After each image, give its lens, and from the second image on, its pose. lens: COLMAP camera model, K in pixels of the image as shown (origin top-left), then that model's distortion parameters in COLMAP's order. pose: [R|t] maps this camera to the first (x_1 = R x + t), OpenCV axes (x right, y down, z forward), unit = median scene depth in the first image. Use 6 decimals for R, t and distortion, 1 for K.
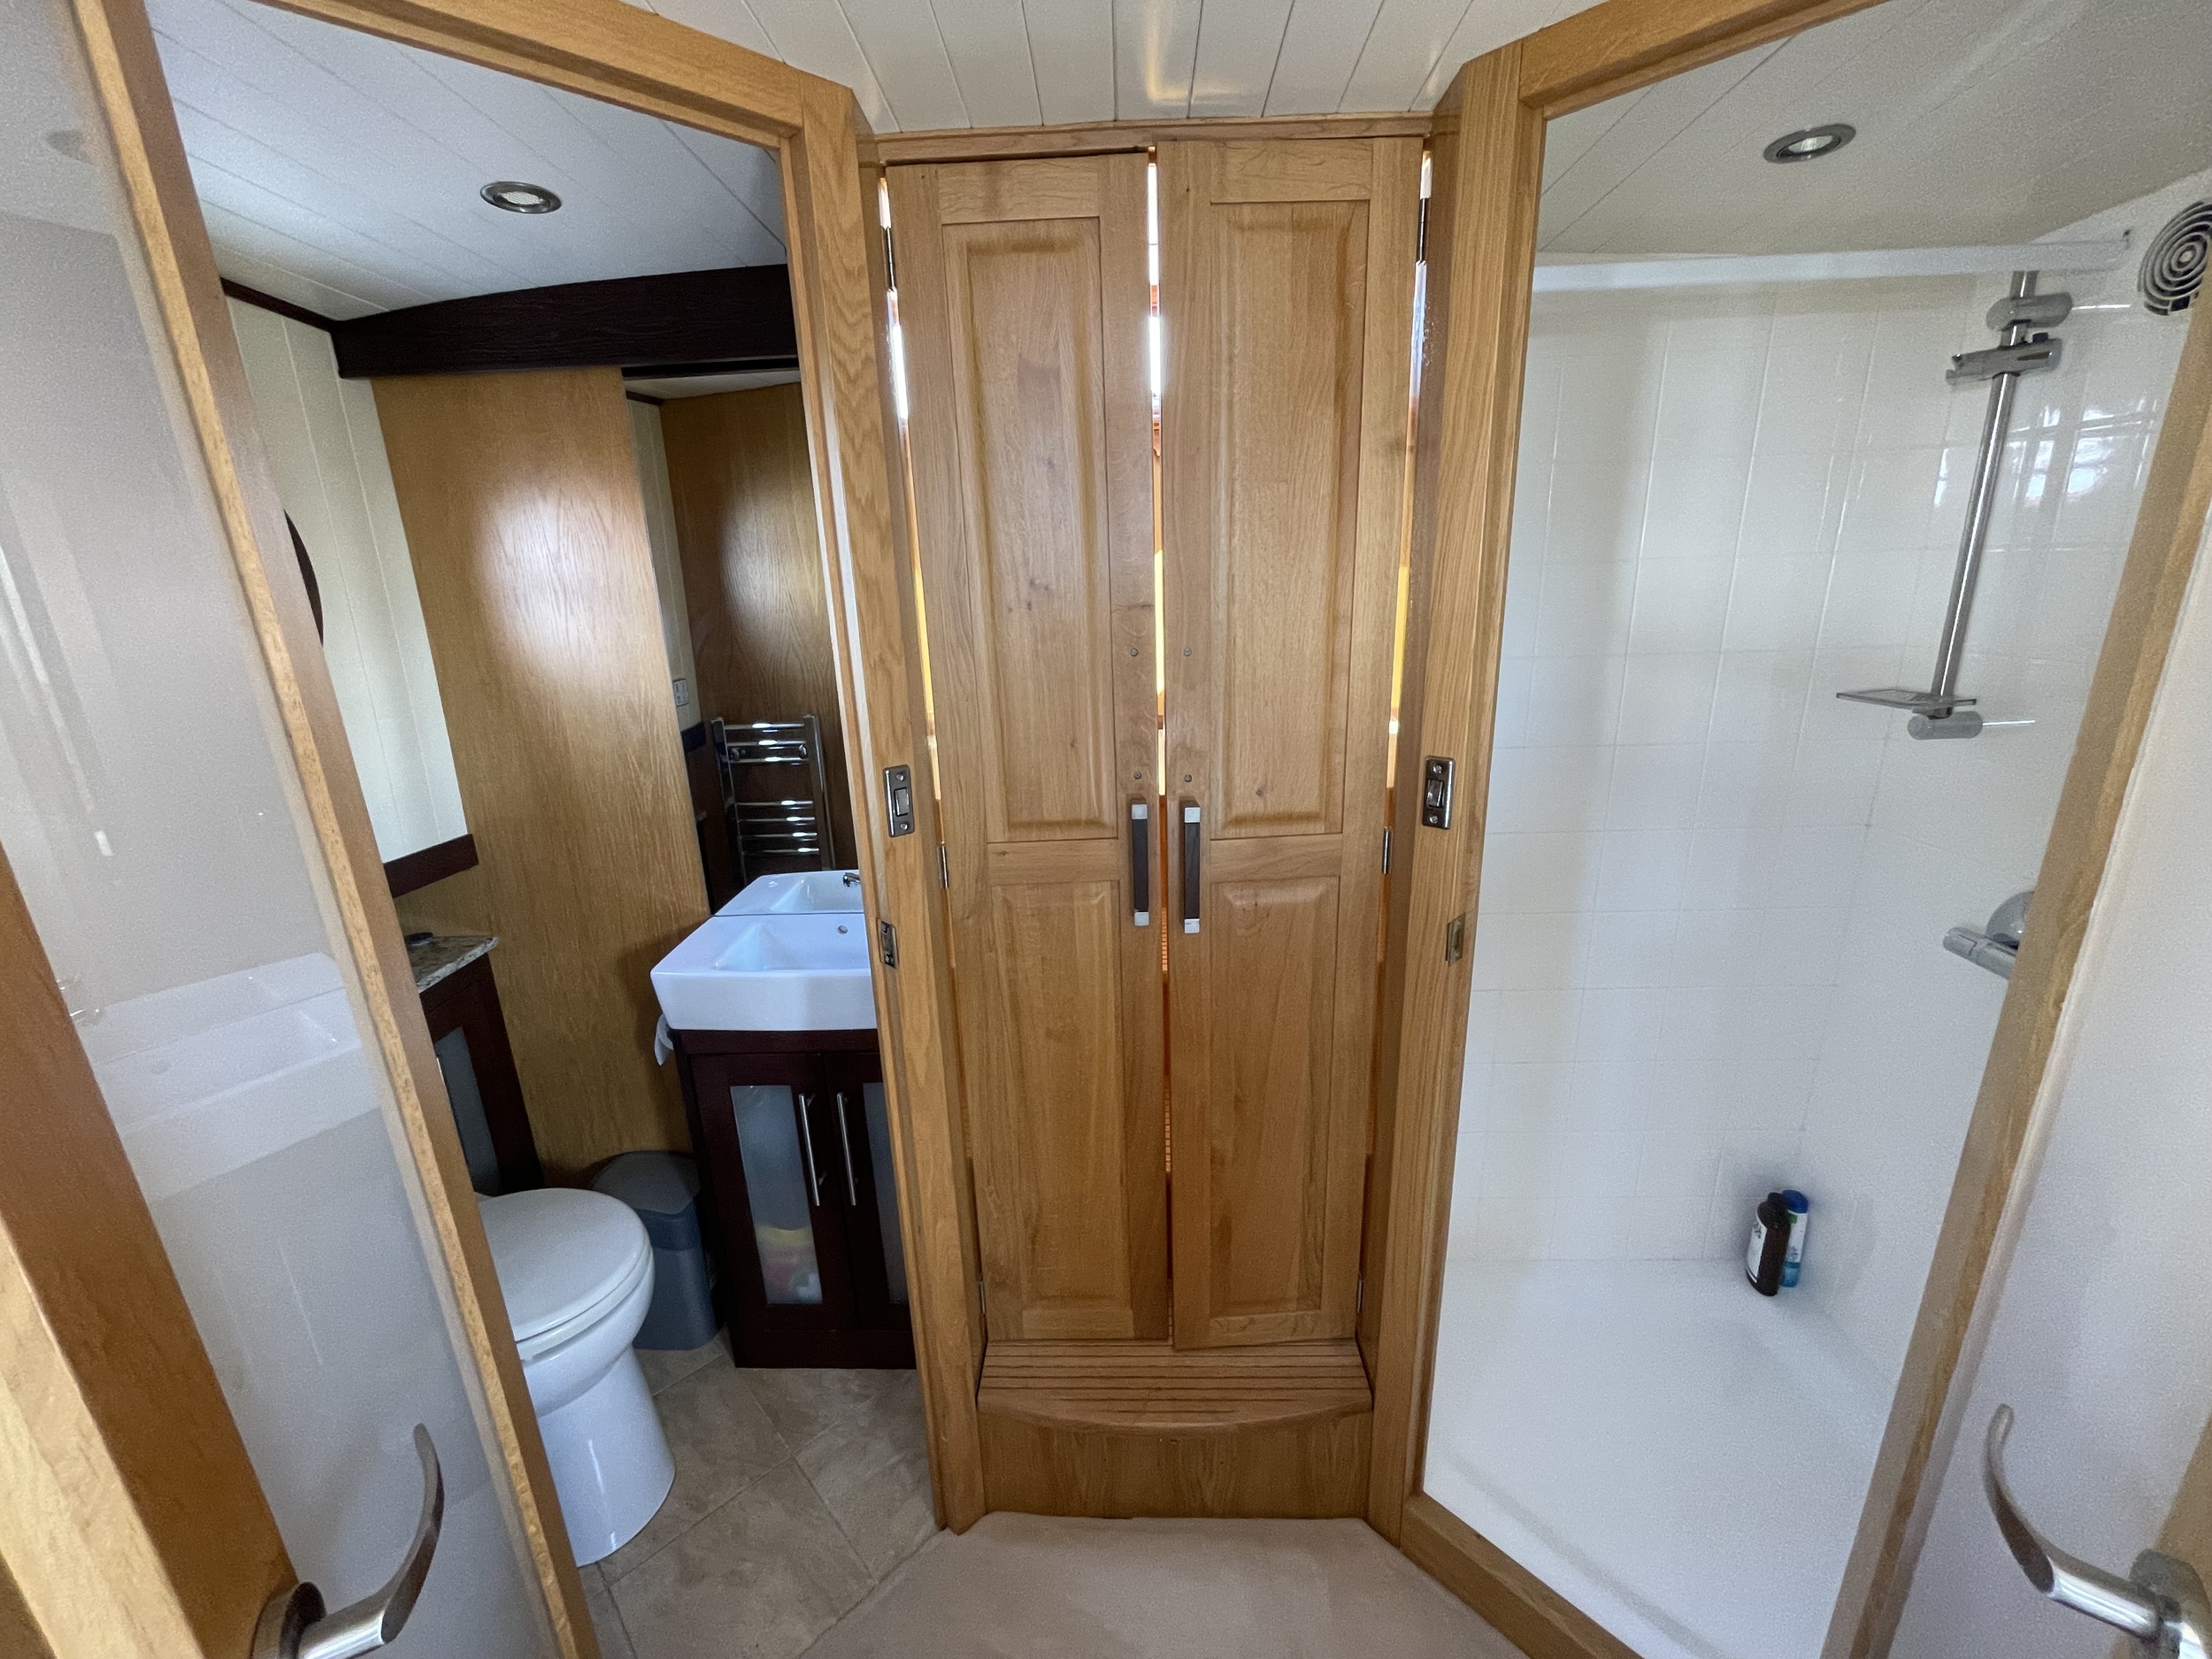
lens RADIAL K [[899.1, 0, 1090.5], [0, 899.1, 831.5], [0, 0, 1]] dist [-0.000993, -0.000476]
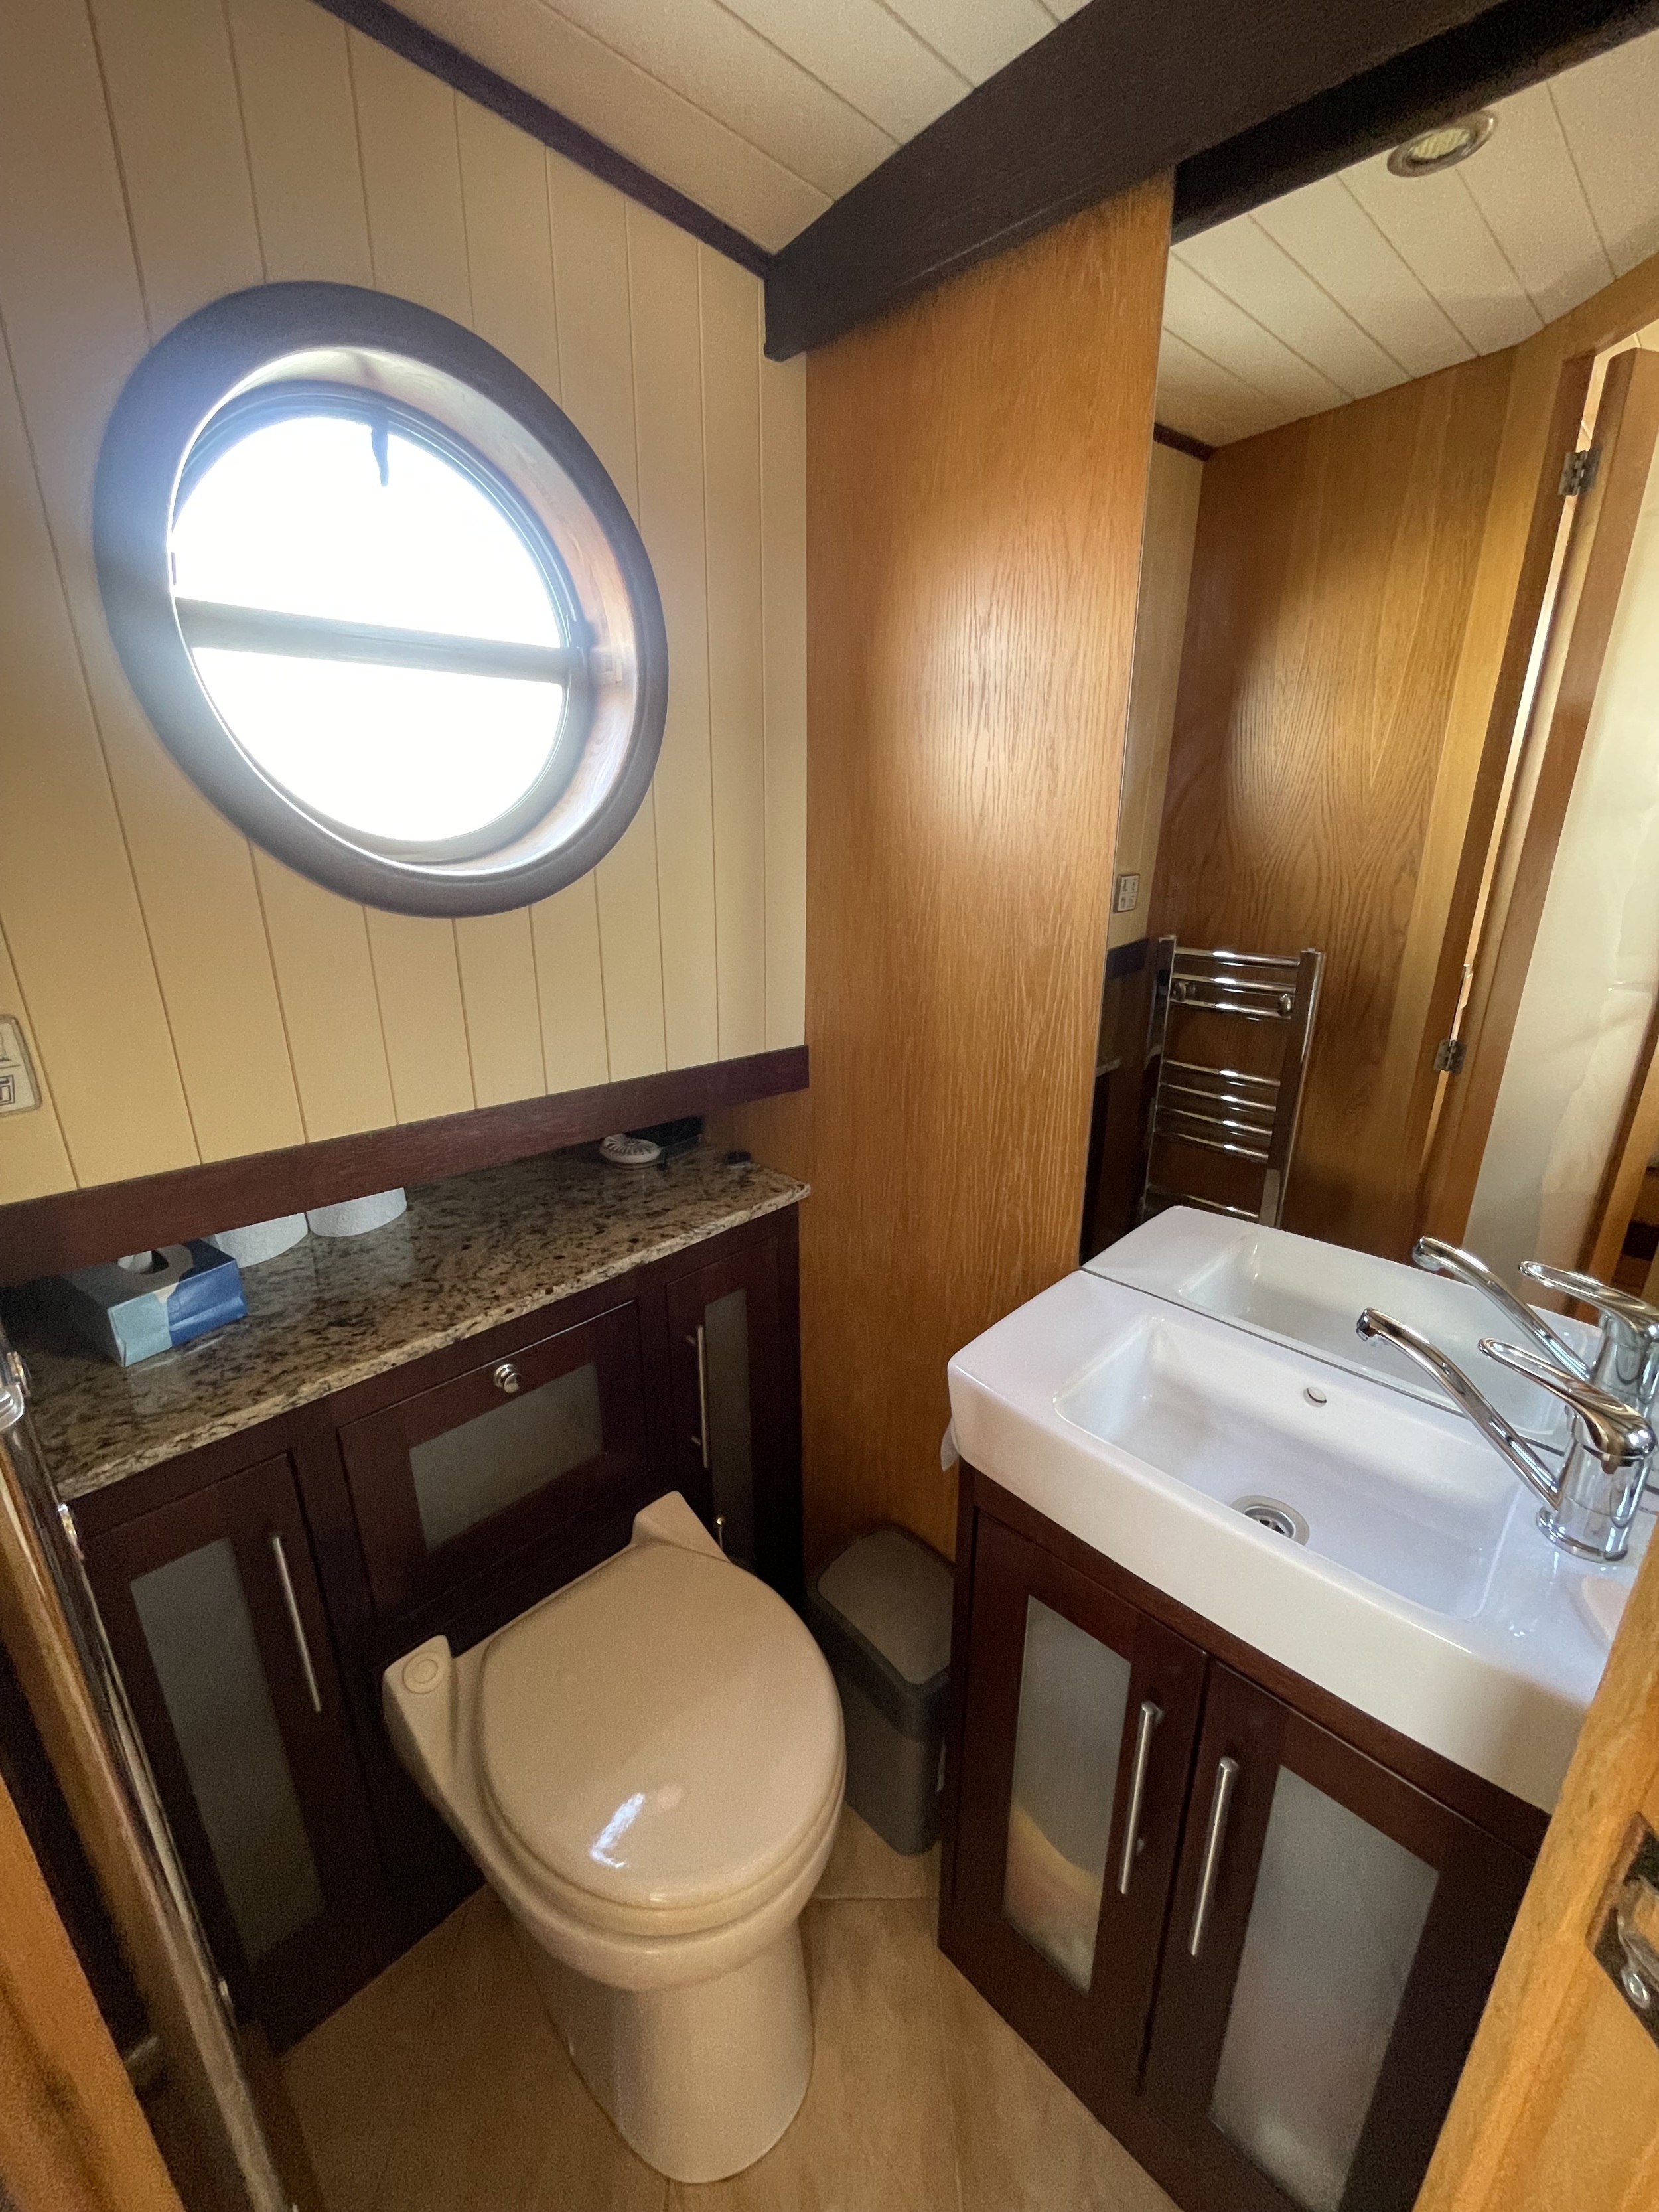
lens RADIAL K [[899.1, 0, 830.7], [0, 899.1, 1088.8], [0, 0, 1]] dist [-0.000993, -0.000476]
pose [[0.733211, 0.236242, -0.637646, -0.207316], [-0.213916, 0.970237, 0.113487, -0.052356], [0.645478, 0.053193, 0.761924, 0.472996]]
